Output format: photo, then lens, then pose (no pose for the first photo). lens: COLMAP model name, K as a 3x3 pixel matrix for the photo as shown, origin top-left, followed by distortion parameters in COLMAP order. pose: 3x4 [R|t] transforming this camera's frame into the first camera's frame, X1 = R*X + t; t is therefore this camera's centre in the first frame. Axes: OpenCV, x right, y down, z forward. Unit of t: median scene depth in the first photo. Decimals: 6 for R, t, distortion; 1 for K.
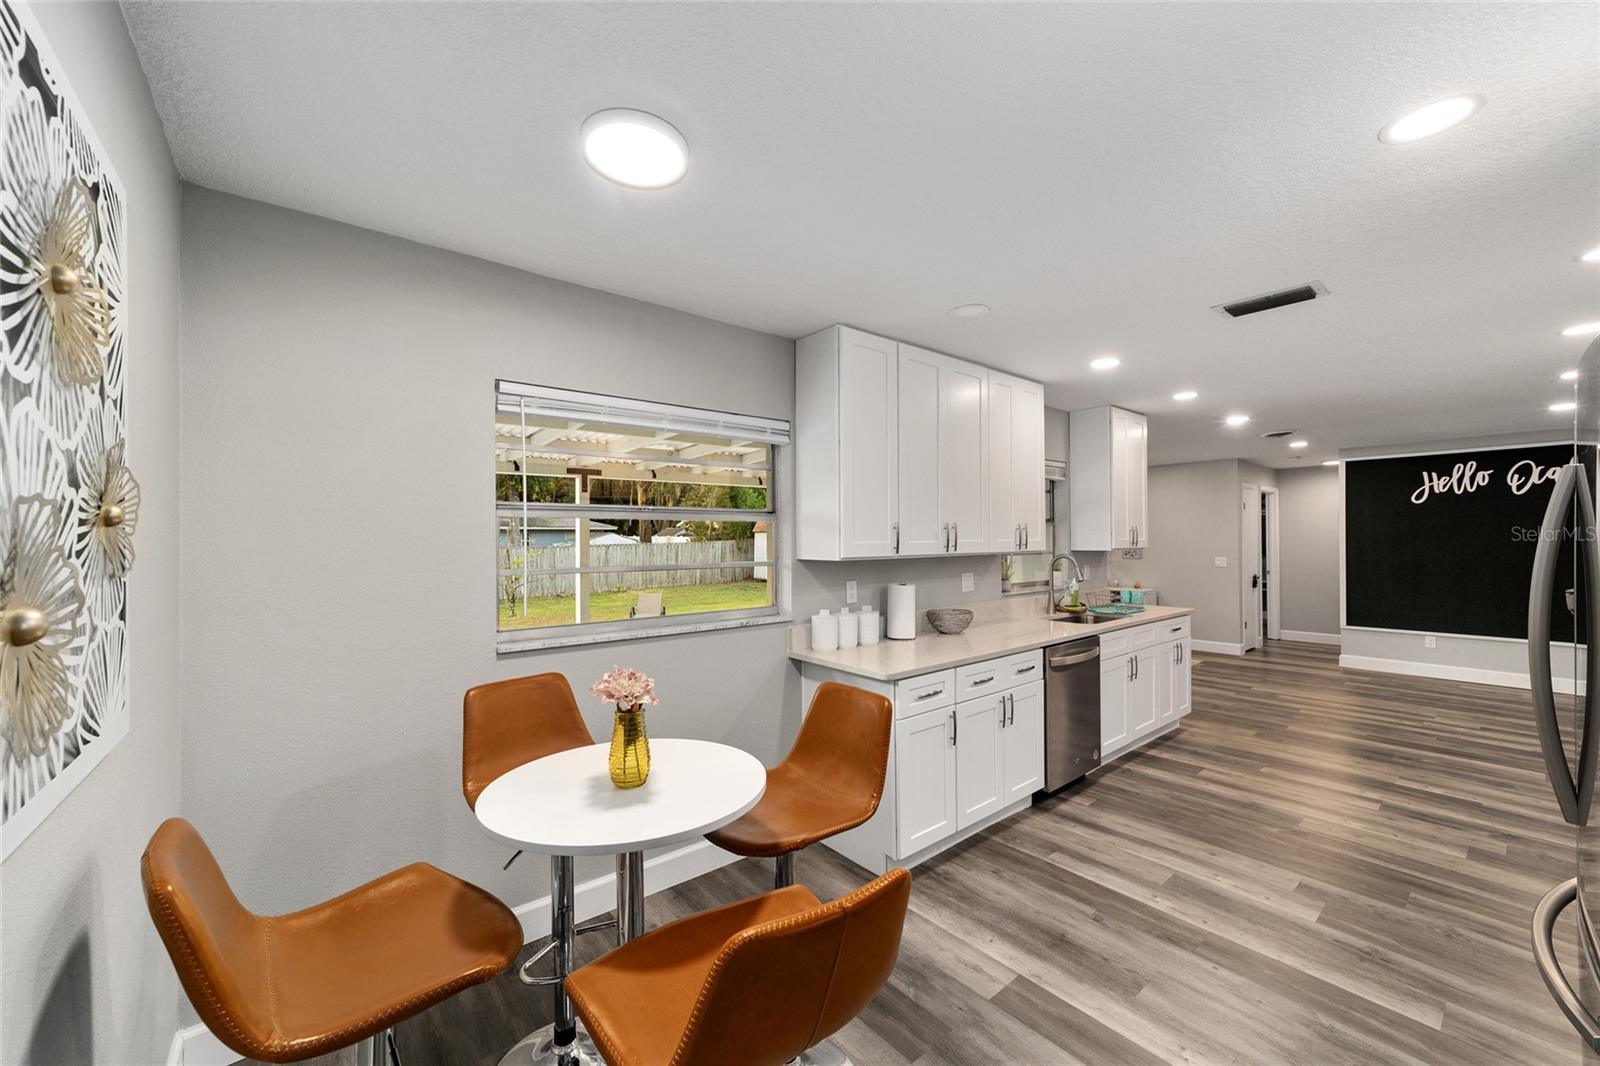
lens RADIAL K [[613.2, 0, 806.3], [0, 613.2, 534.7], [0, 0, 1]] dist [0.001641, 0.000774]
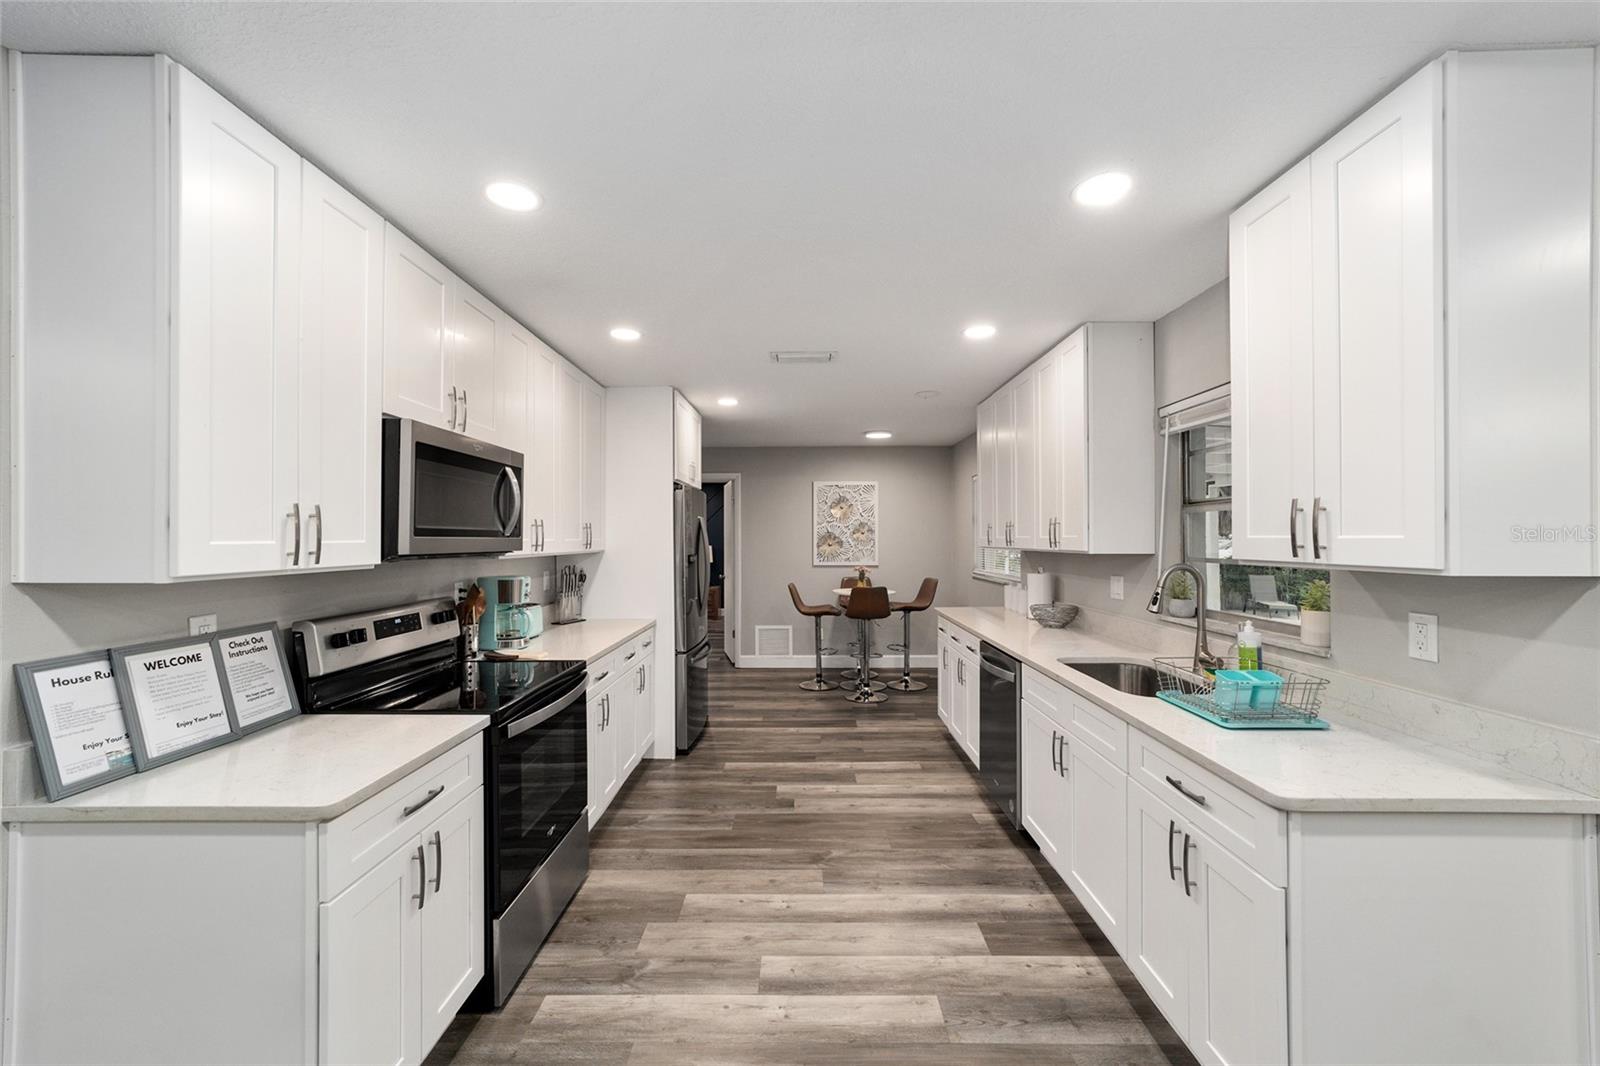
lens RADIAL K [[613.2, 0, 806.3], [0, 613.2, 534.7], [0, 0, 1]] dist [0.001641, 0.000774]
pose [[-0.637457, 0.012002, -0.770392, 1.591598], [0.023475, 0.999717, -0.003849, -0.000232], [0.770128, -0.020539, -0.637559, 1.663203]]
